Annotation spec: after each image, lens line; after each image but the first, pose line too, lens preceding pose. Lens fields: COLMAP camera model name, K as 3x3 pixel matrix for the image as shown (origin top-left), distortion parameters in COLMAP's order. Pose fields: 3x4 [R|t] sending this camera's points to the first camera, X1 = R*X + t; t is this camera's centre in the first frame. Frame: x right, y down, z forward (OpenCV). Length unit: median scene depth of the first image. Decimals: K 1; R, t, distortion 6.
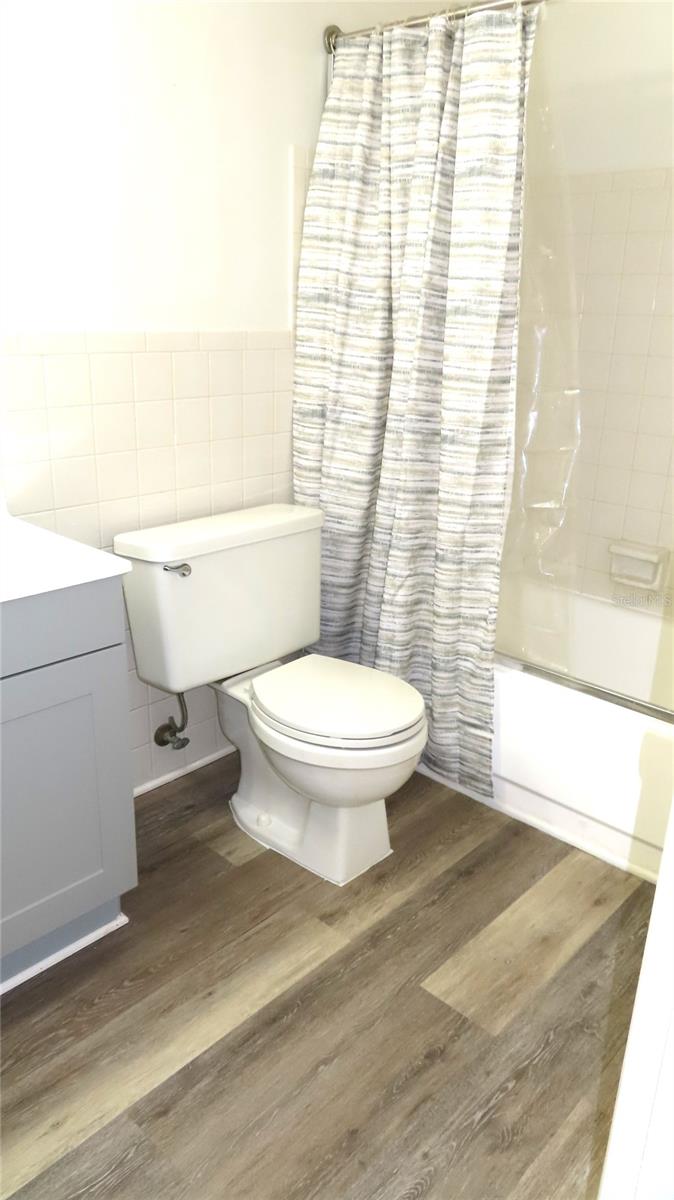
lens RADIAL K [[873.8, 0, 337.0], [0, 873.8, 600.0], [0, 0, 1]] dist [0.005900, 0.003361]
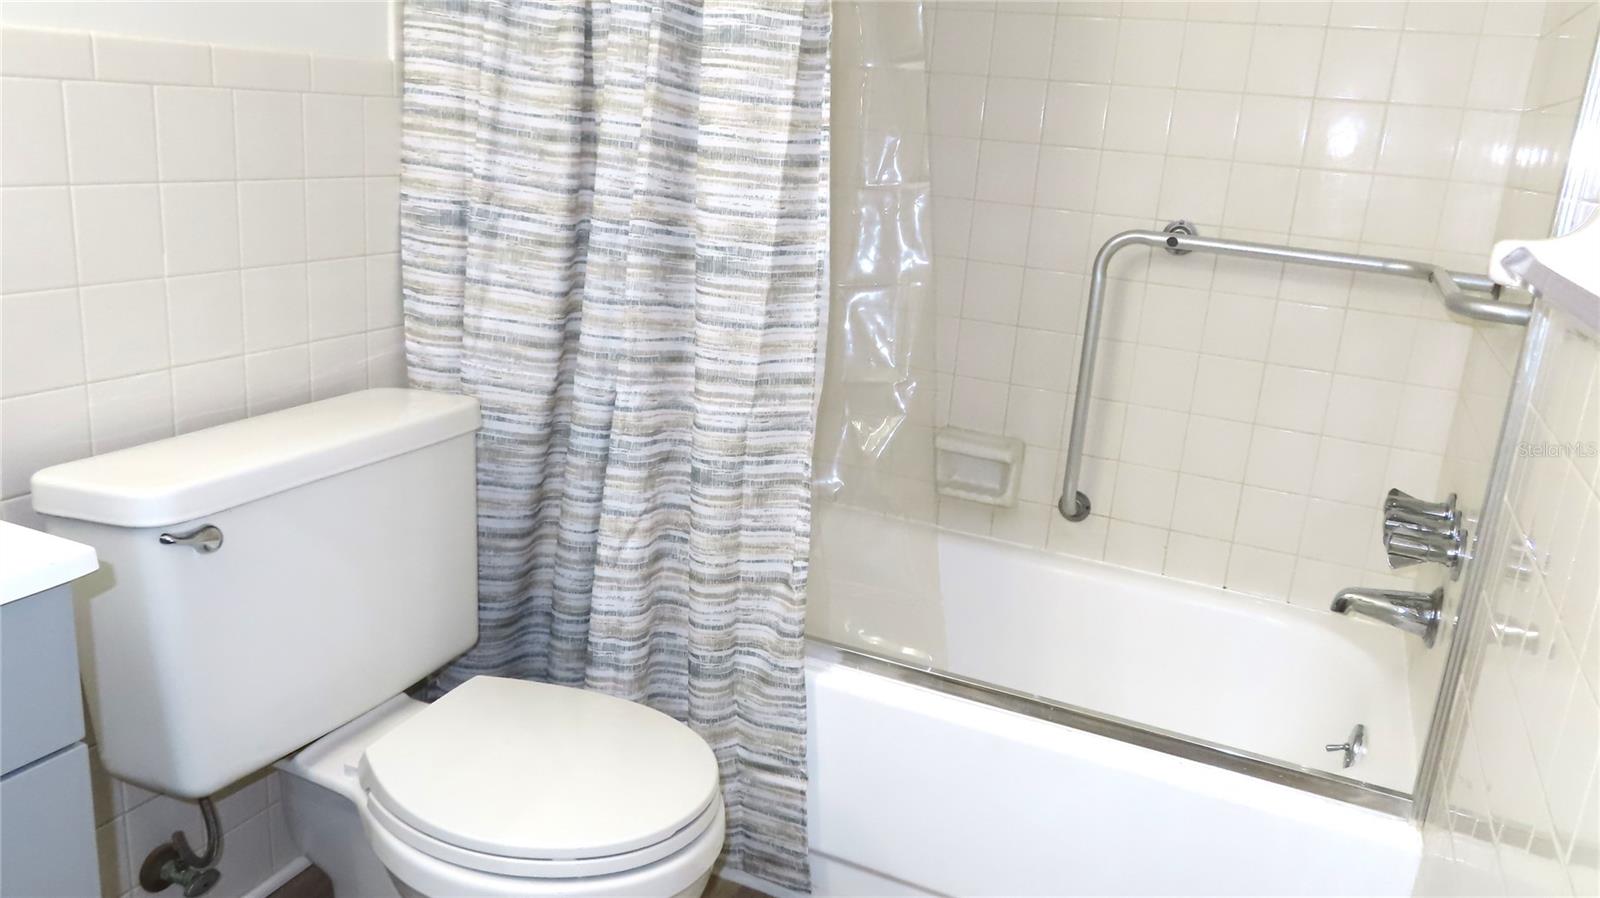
lens RADIAL K [[1202.1, 0, 775.3], [0, 1202.1, 444.2], [0, 0, 1]] dist [-0.001389, 0.000210]
pose [[0.945661, -0.046673, 0.321788, -0.081837], [0.060538, 0.997613, -0.033209, -0.040280], [-0.319470, 0.050885, 0.946229, 0.257263]]
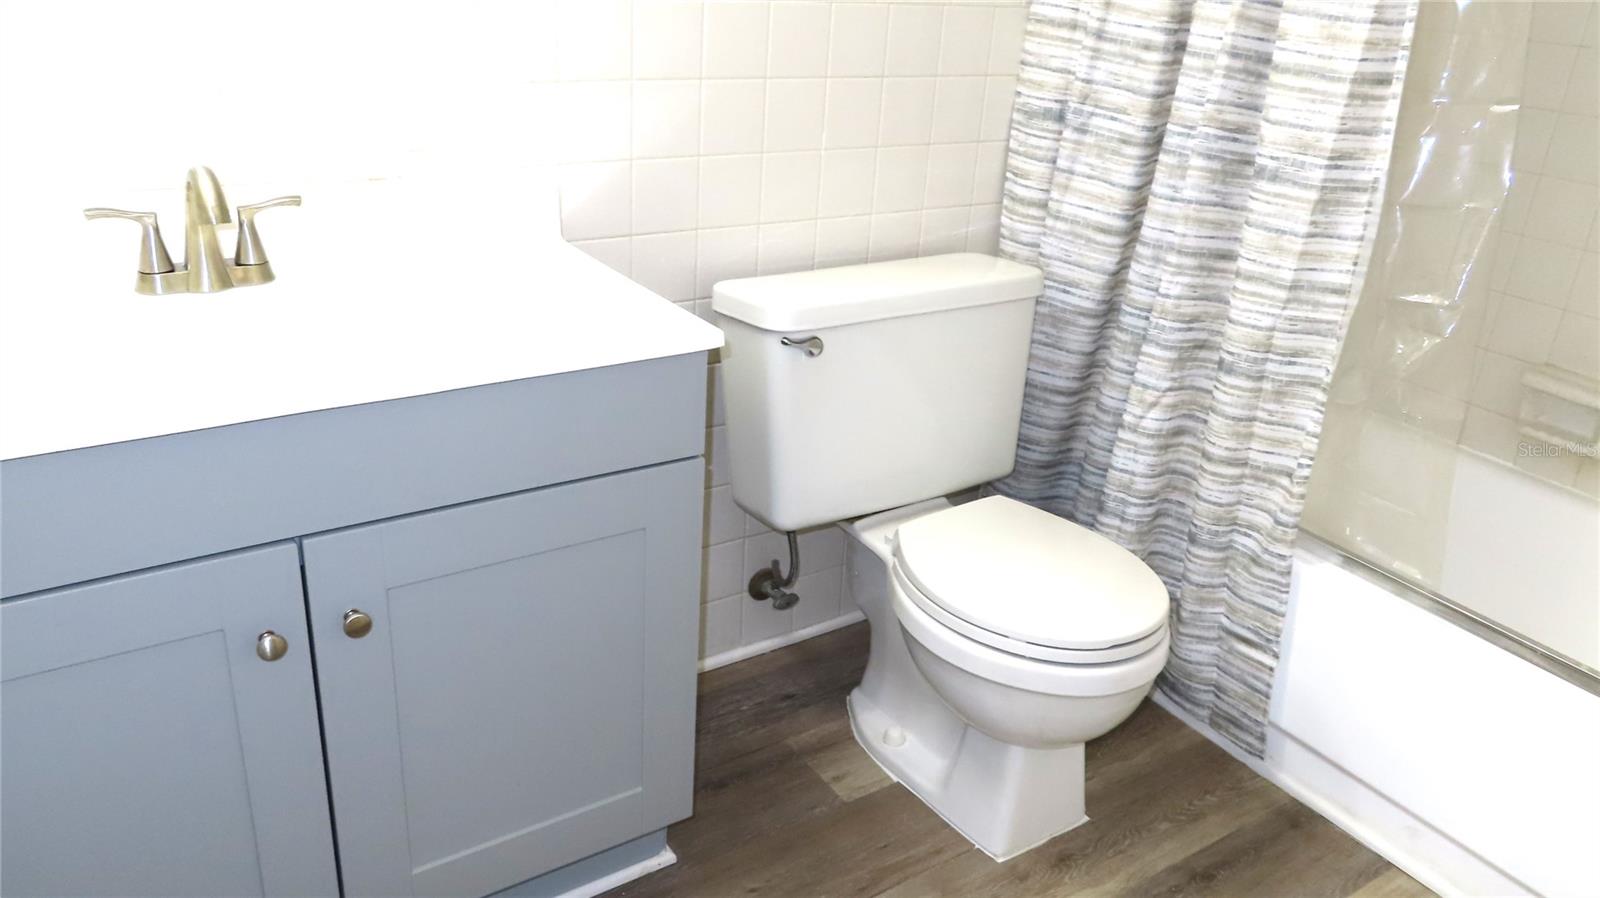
lens RADIAL K [[1207.2, 0, 815.4], [0, 1207.2, 443.5], [0, 0, 1]] dist [0.007565, -0.000763]
pose [[0.975767, 0.118963, -0.183646, -0.000903], [-0.107094, 0.991544, 0.073285, -0.025709], [0.190811, -0.051842, 0.980257, 0.110172]]
